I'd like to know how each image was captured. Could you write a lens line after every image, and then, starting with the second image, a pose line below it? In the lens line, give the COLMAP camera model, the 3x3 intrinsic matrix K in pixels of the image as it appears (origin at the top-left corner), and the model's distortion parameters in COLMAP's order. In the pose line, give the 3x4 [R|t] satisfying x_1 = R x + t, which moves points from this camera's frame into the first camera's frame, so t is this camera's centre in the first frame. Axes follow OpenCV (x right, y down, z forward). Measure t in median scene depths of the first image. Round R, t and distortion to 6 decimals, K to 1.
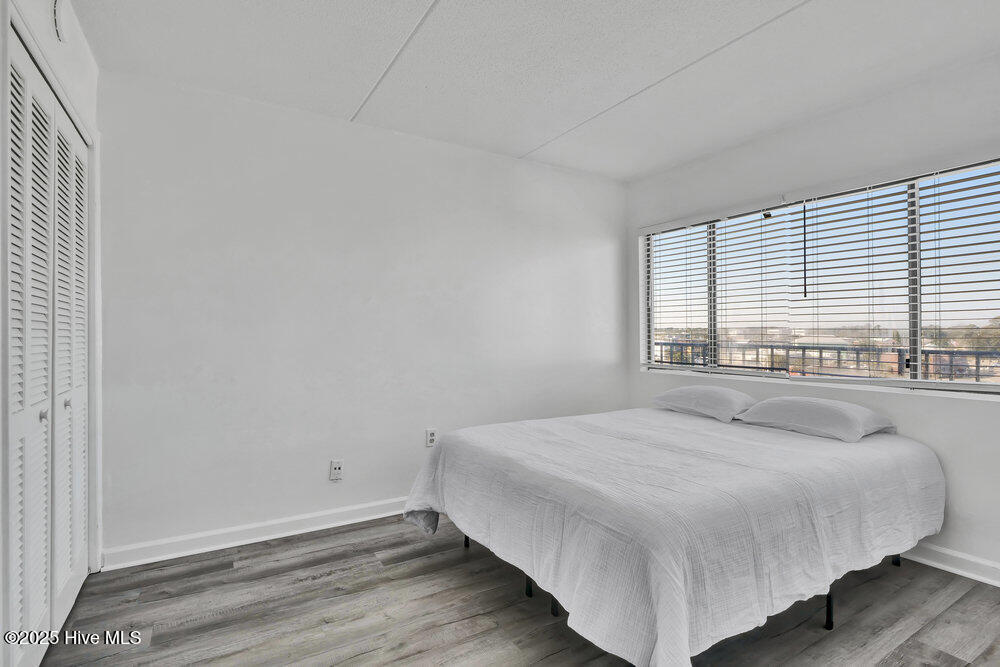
lens RADIAL K [[499.6, 0, 501.1], [0, 499.6, 330.6], [0, 0, 1]] dist [-0.000214, -0.004628]
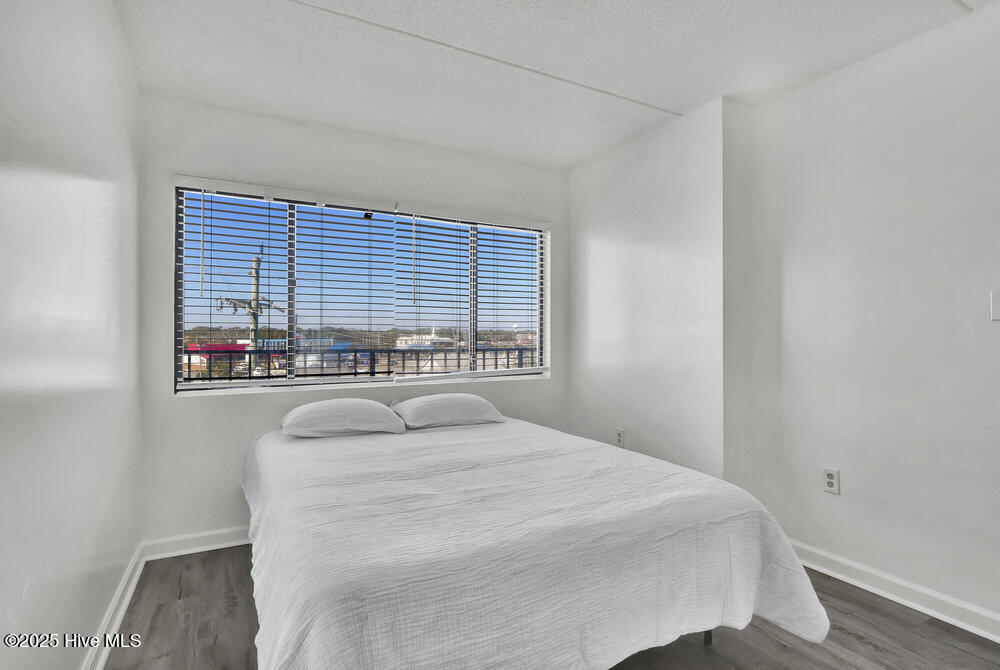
lens RADIAL K [[499.6, 0, 500.5], [0, 499.6, 337.6], [0, 0, 1]] dist [-0.000214, -0.004628]
pose [[0.047910, -0.007059, 0.998827, -0.519698], [-0.006223, 0.999954, 0.007365, -0.002839], [-0.998832, -0.006568, 0.047864, 0.839702]]
